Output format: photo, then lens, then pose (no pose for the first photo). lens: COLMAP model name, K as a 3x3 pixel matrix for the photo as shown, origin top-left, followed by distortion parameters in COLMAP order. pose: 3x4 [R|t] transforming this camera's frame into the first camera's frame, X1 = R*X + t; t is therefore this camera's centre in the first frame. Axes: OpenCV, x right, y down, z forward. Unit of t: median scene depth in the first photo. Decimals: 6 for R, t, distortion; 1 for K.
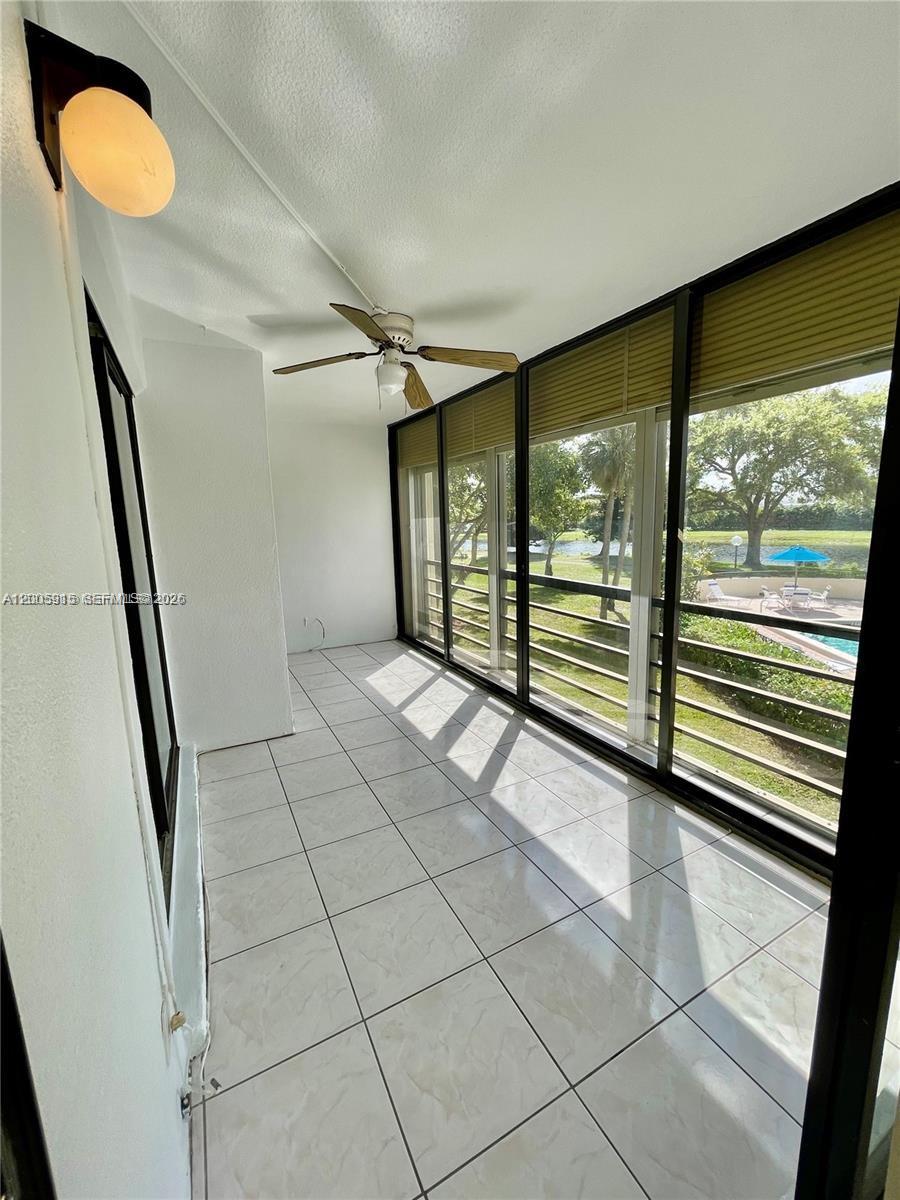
lens RADIAL K [[479.0, 0, 440.3], [0, 479.0, 602.8], [0, 0, 1]] dist [-0.001318, -0.000750]
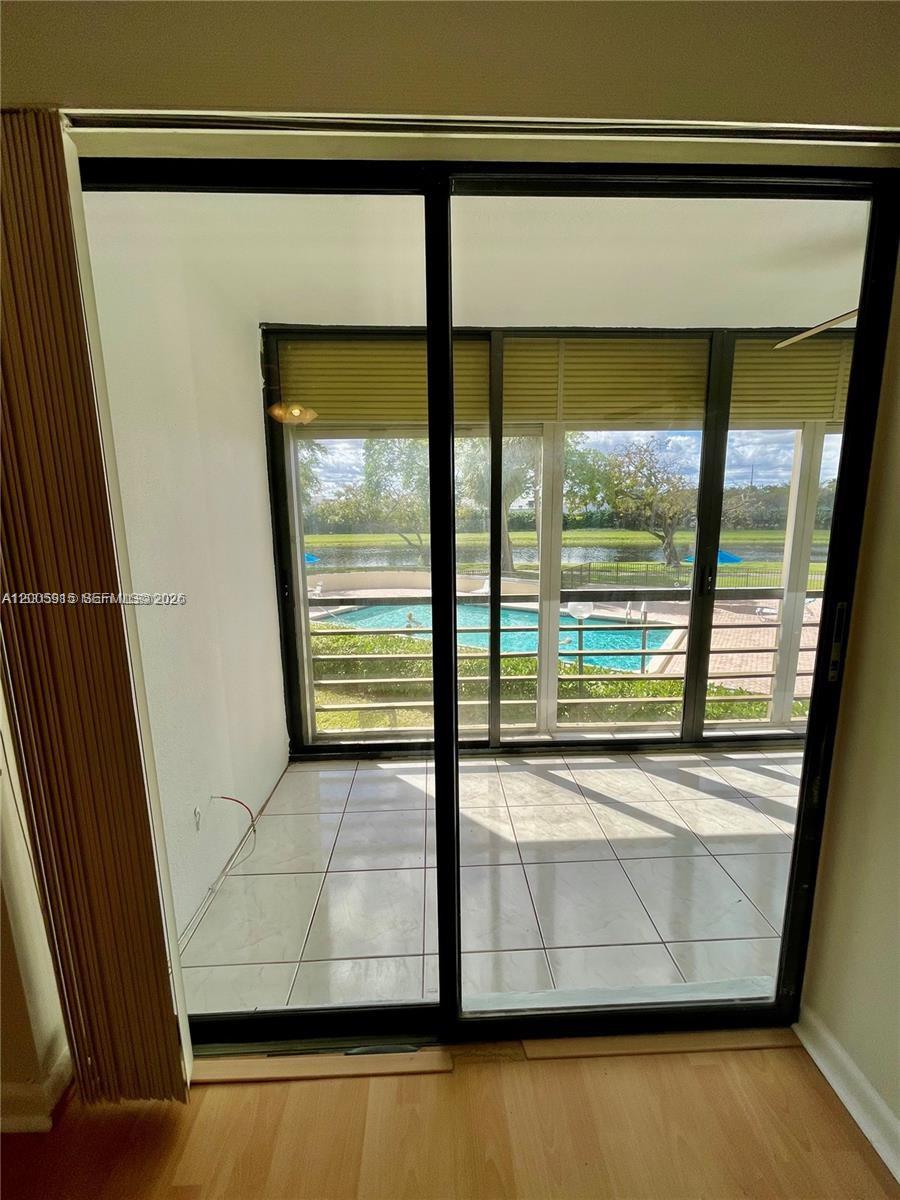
lens RADIAL K [[479.0, 0, 454.1], [0, 479.0, 599.1], [0, 0, 1]] dist [-0.001318, -0.000750]
pose [[0.409417, -0.141732, 0.901271, -0.698877], [0.154356, 0.984380, 0.084682, -0.168530], [-0.899195, 0.104446, 0.424899, 0.963679]]
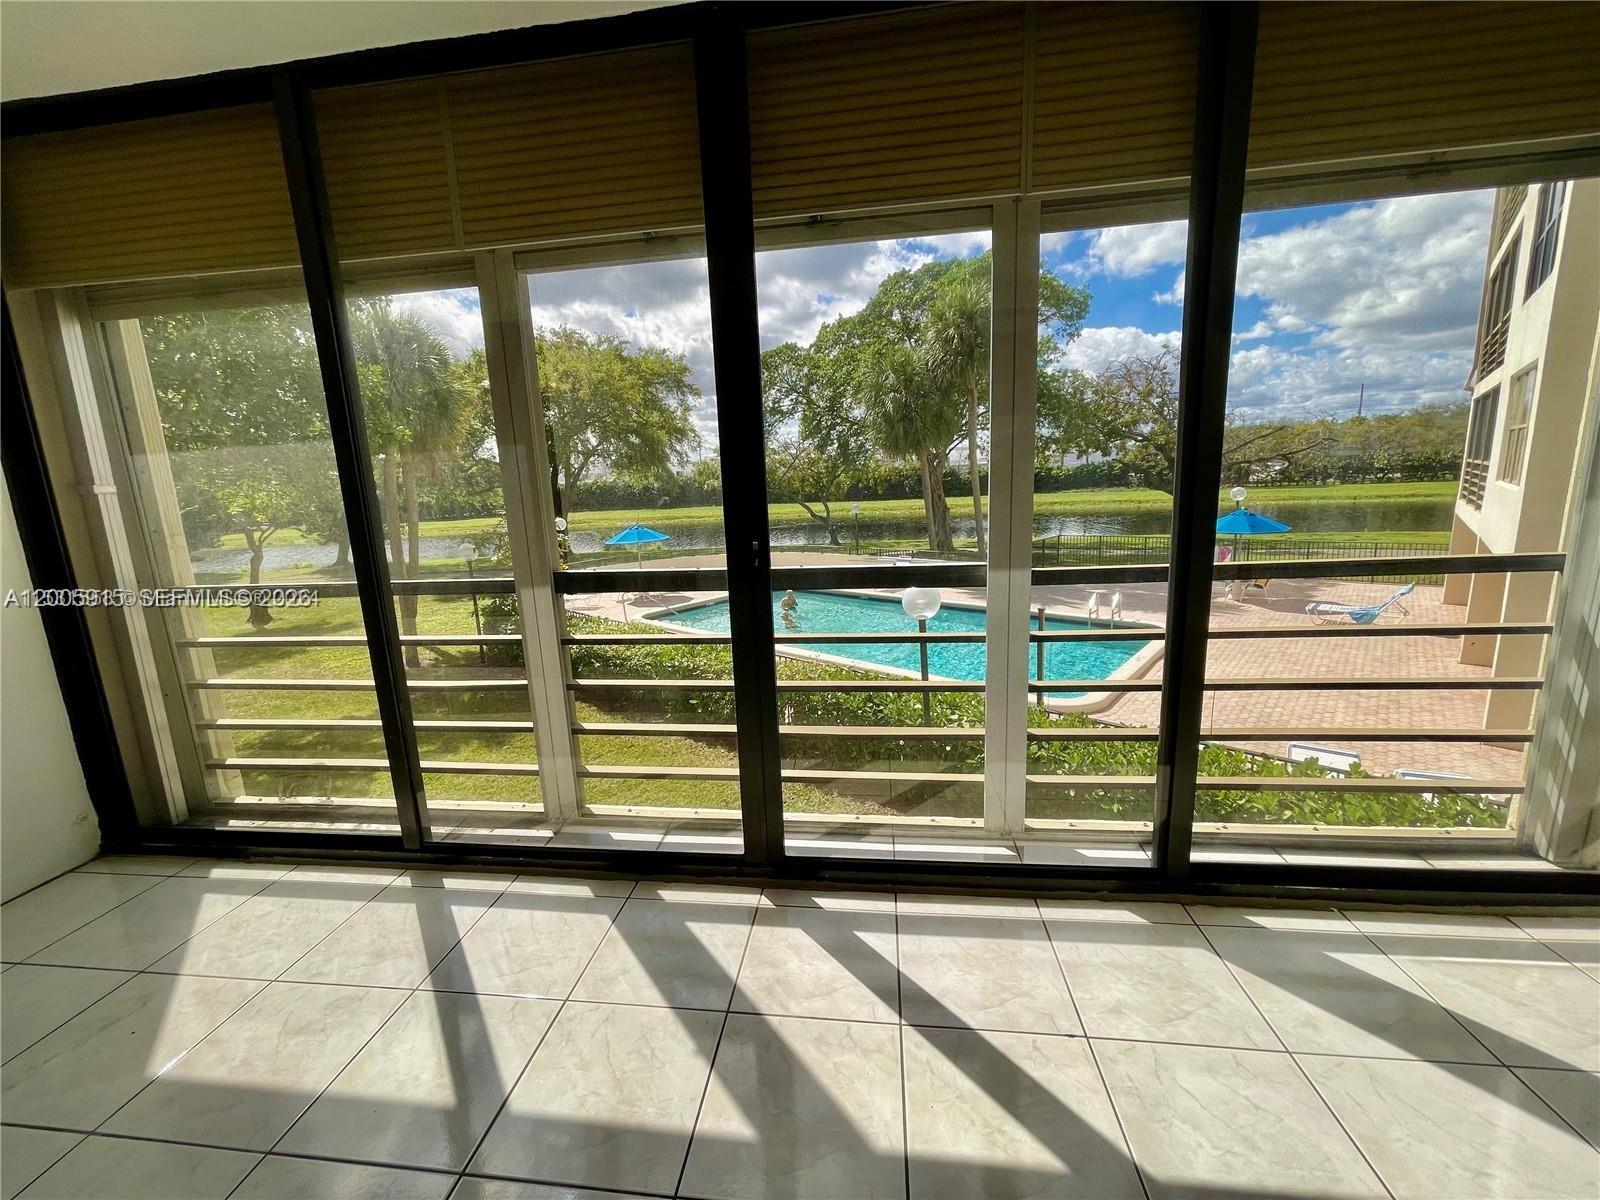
lens RADIAL K [[638.6, 0, 801.9], [0, 638.6, 587.8], [0, 0, 1]] dist [-0.001318, -0.000750]
pose [[0.561957, -0.139447, 0.815327, -0.239027], [0.172739, 0.983739, 0.049192, -0.060749], [-0.808928, 0.113195, 0.576907, 0.589738]]
